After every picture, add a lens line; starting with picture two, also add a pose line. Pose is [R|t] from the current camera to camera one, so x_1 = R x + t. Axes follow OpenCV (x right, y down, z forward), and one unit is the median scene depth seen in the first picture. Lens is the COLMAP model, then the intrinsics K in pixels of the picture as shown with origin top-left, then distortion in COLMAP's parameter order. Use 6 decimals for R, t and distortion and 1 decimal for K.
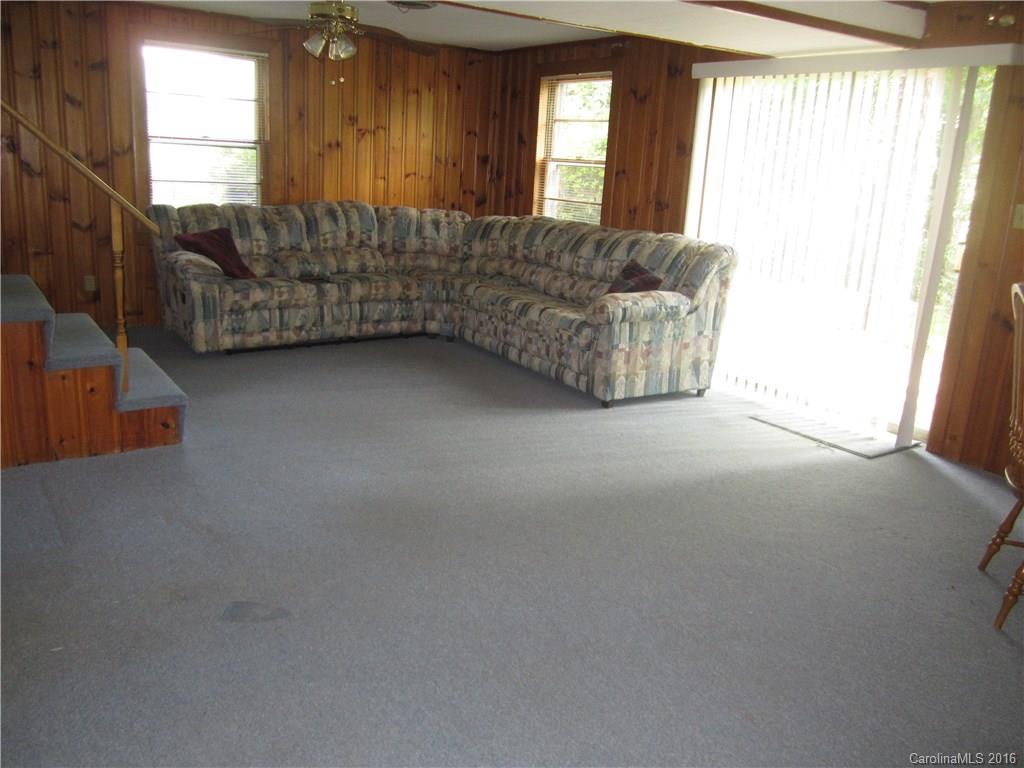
lens RADIAL K [[883.2, 0, 512.0], [0, 883.2, 384.0], [0, 0, 1]] dist [-0.194040, -0.000048]
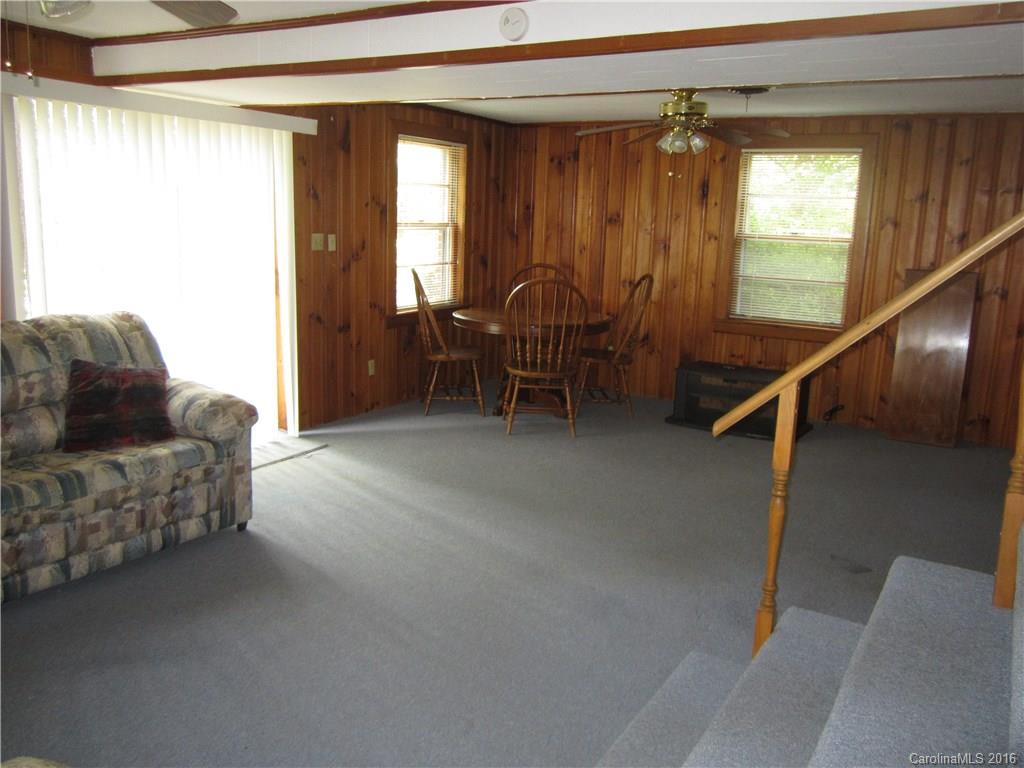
lens RADIAL K [[848.0, 0, 512.0], [0, 848.0, 384.0], [0, 0, 1]] dist [0.000698, -0.000052]
pose [[-0.395253, -0.250145, 0.883857, -0.632442], [0.186260, 0.920393, 0.343779, -0.311481], [-0.899490, 0.300507, -0.317196, 0.972475]]
